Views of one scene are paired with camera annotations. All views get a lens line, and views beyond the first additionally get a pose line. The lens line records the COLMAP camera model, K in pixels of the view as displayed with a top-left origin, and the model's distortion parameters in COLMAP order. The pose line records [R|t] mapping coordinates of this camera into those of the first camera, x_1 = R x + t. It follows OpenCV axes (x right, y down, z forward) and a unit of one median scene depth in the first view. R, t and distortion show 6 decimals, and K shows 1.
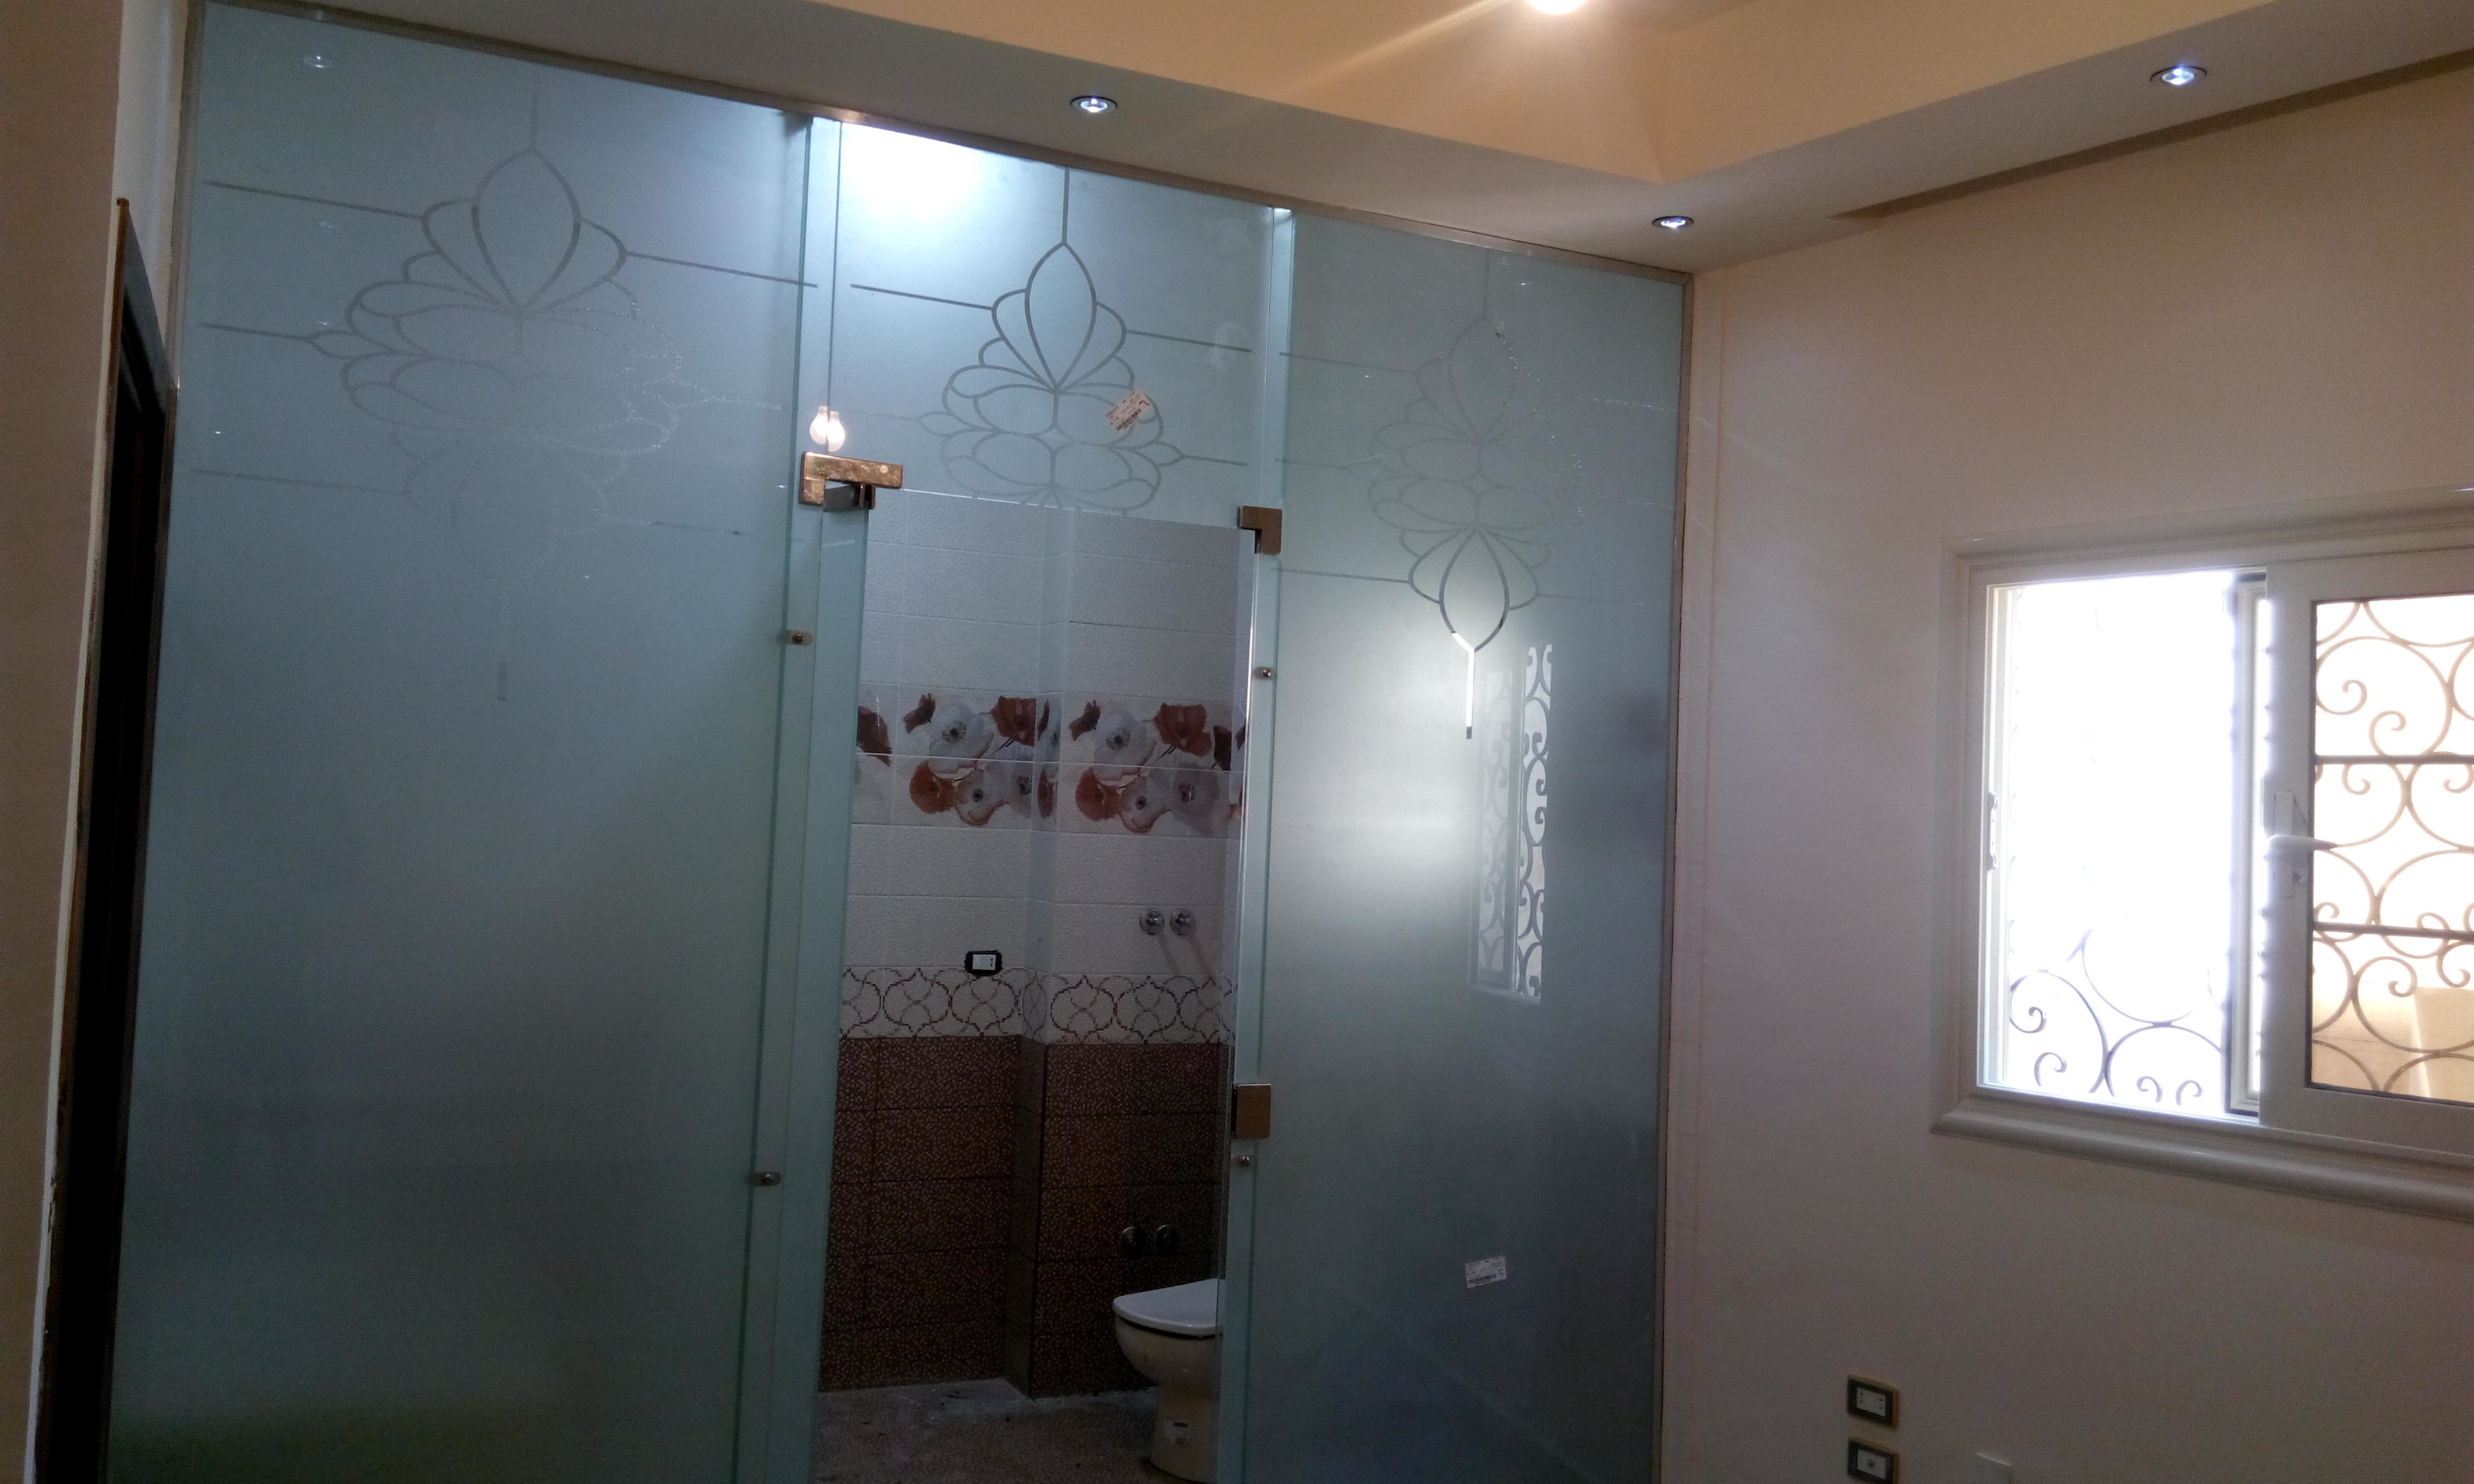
lens RADIAL K [[2029.6, 0, 1221.5], [0, 2029.6, 730.6], [0, 0, 1]] dist [0.141493, -0.254029]
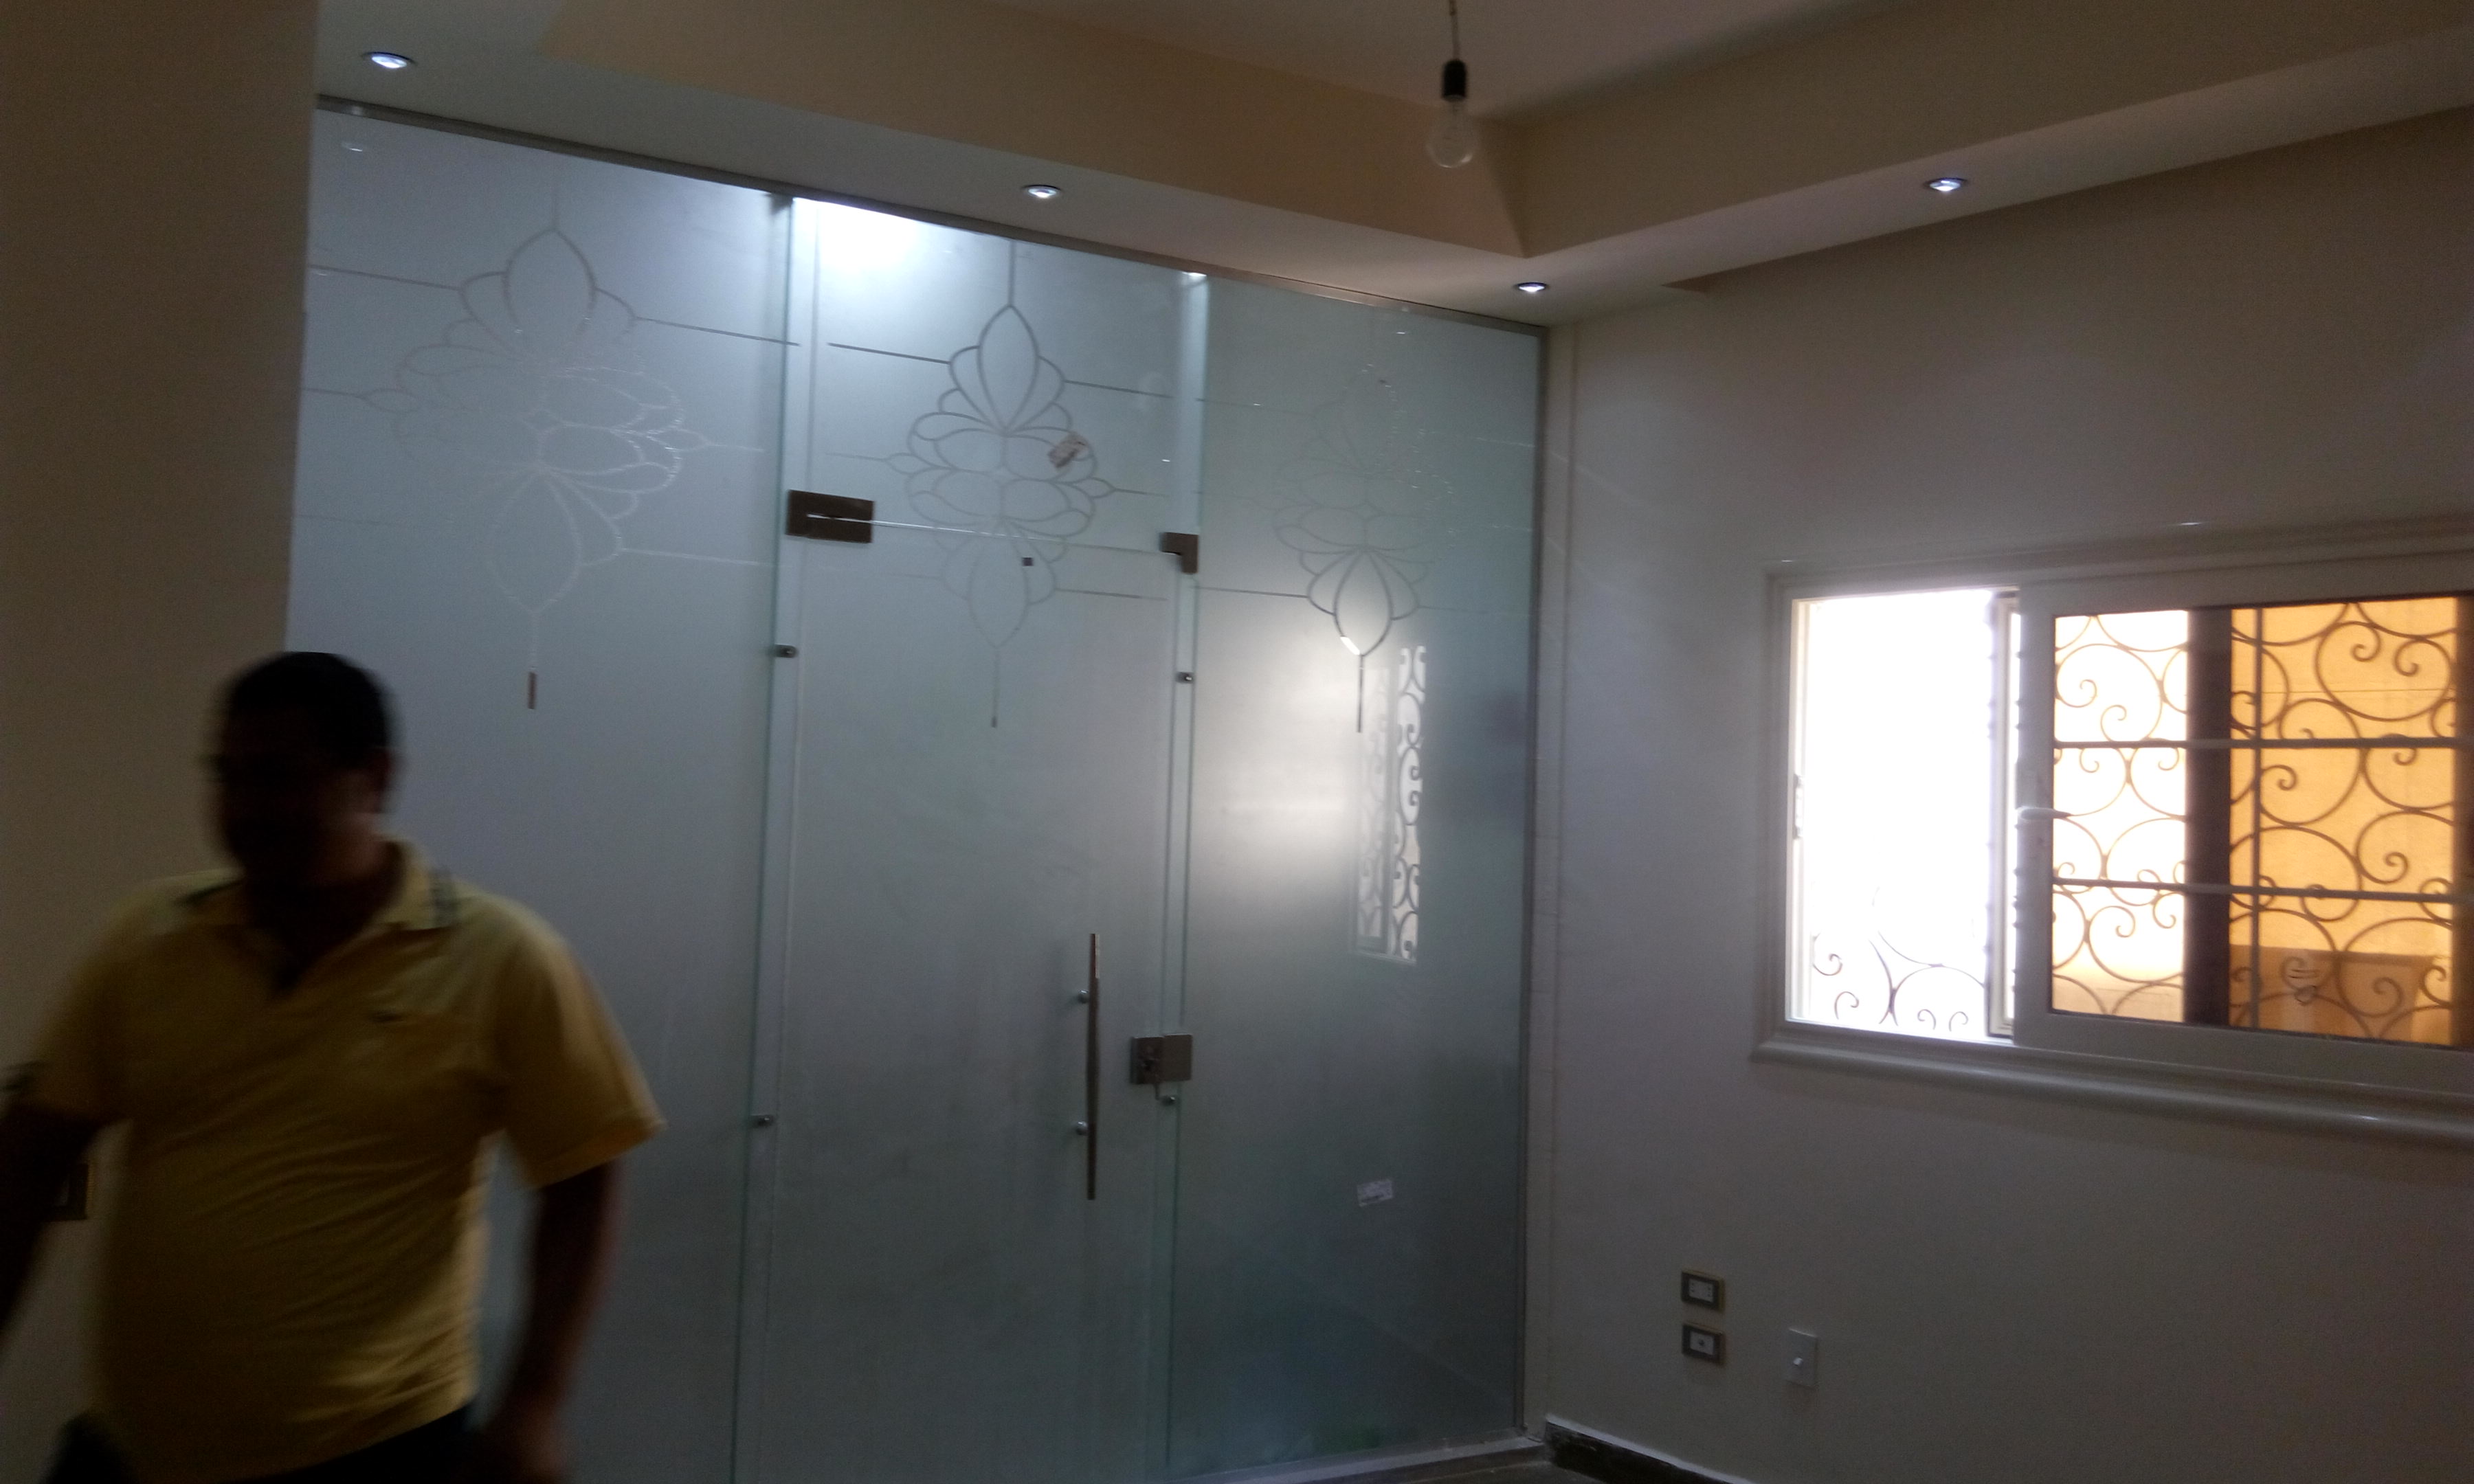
lens RADIAL K [[2059.9, 0, 1202.3], [0, 2059.9, 751.7], [0, 0, 1]] dist [0.150102, -0.322860]
pose [[0.997689, -0.009572, 0.067261, -0.048100], [0.008377, 0.999803, 0.018017, -0.007091], [-0.067420, -0.017412, 0.997573, -0.167991]]
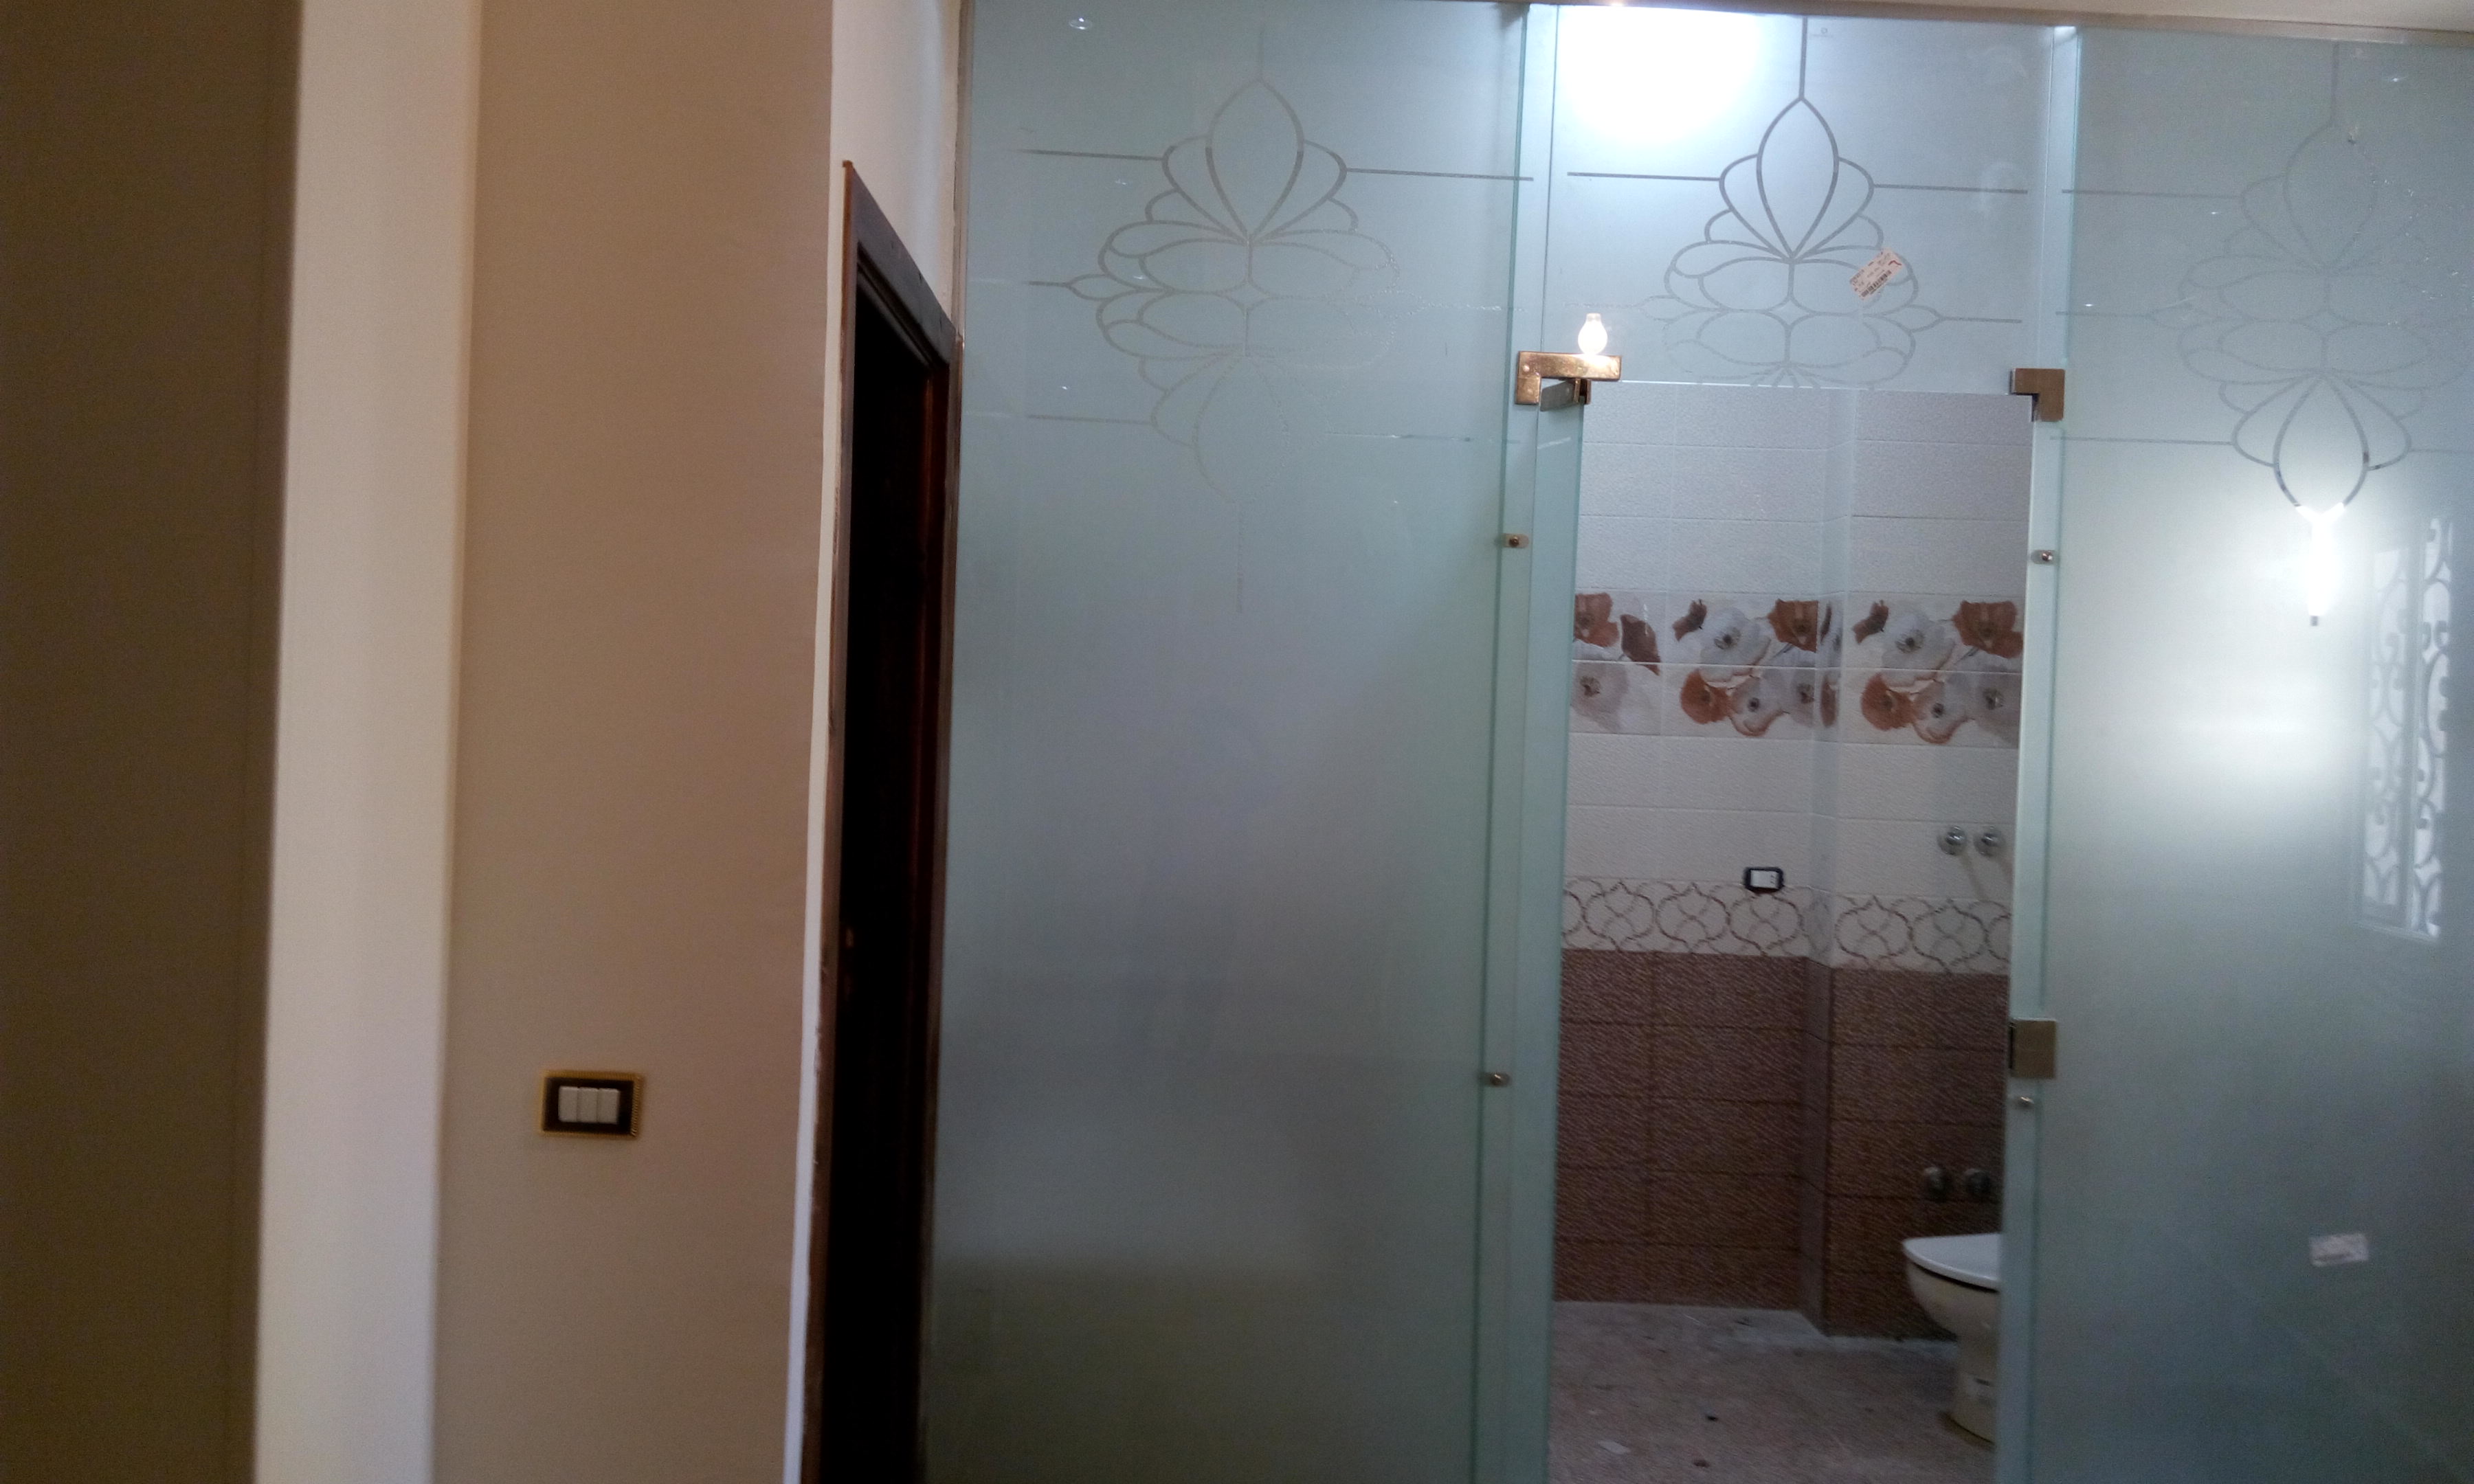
lens RADIAL K [[2029.6, 0, 1221.5], [0, 2029.6, 730.6], [0, 0, 1]] dist [0.141493, -0.254029]
pose [[0.913071, -0.005527, -0.407764, 0.059789], [0.020736, 0.999244, 0.032888, 0.010142], [0.407273, -0.038484, 0.912495, 0.032659]]
